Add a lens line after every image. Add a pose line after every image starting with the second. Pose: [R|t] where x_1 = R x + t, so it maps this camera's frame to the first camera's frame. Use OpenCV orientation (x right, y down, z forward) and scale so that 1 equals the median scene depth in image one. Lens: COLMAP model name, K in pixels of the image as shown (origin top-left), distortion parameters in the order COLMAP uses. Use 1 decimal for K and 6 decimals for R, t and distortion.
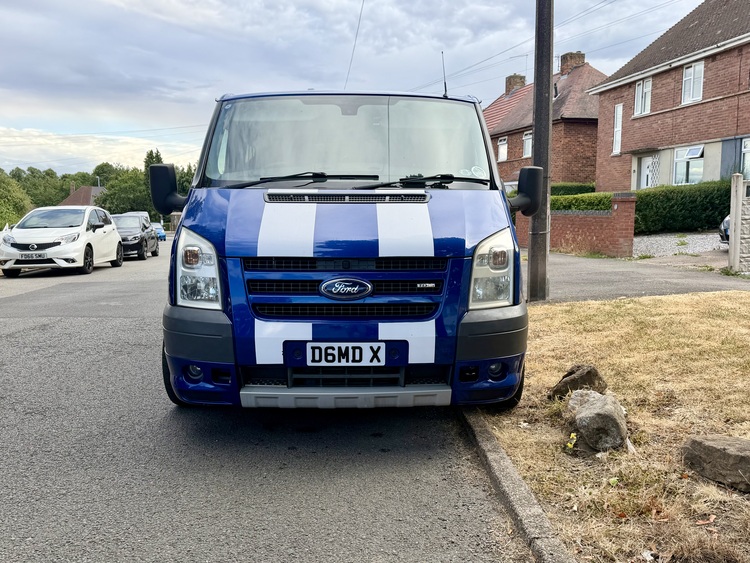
lens RADIAL K [[647.2, 0, 375.0], [0, 647.2, 281.5], [0, 0, 1]] dist [0.168627, -0.352273]
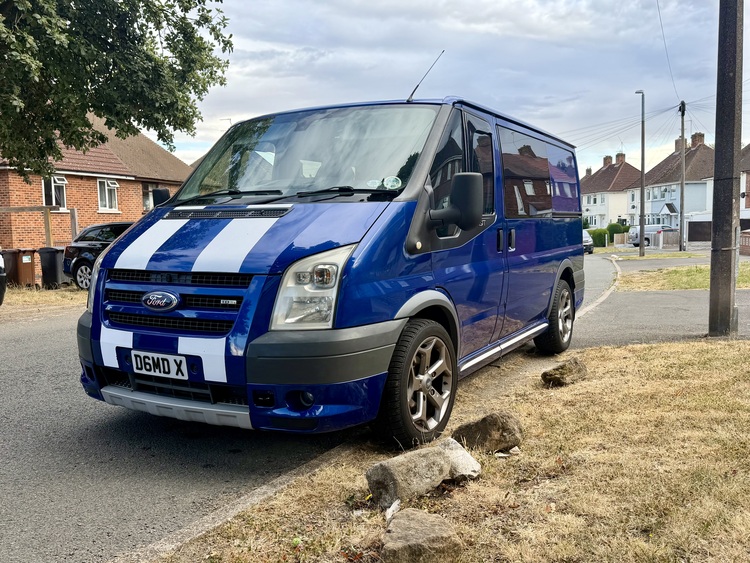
lens RADIAL K [[655.0, 0, 375.0], [0, 655.0, 281.5], [0, 0, 1]] dist [0.111066, -0.180904]
pose [[0.852318, 0.033608, -0.521942, 0.790965], [-0.045061, 0.998941, -0.009261, -0.025980], [0.521079, 0.031413, 0.852930, 0.275154]]
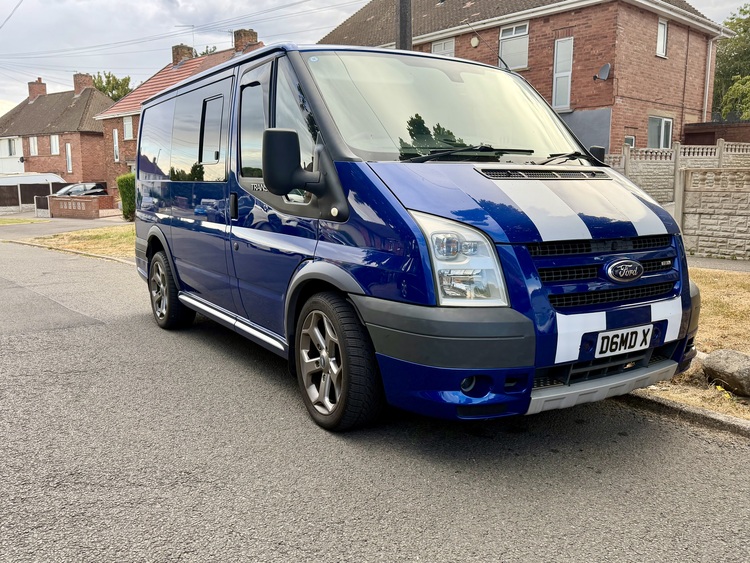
lens RADIAL K [[647.2, 0, 375.0], [0, 647.2, 281.5], [0, 0, 1]] dist [0.168627, -0.352273]
pose [[0.853248, -0.074439, 0.516165, -0.836999], [0.056763, 0.997136, 0.049971, -0.041882], [-0.518406, -0.013338, 0.855030, 0.370827]]
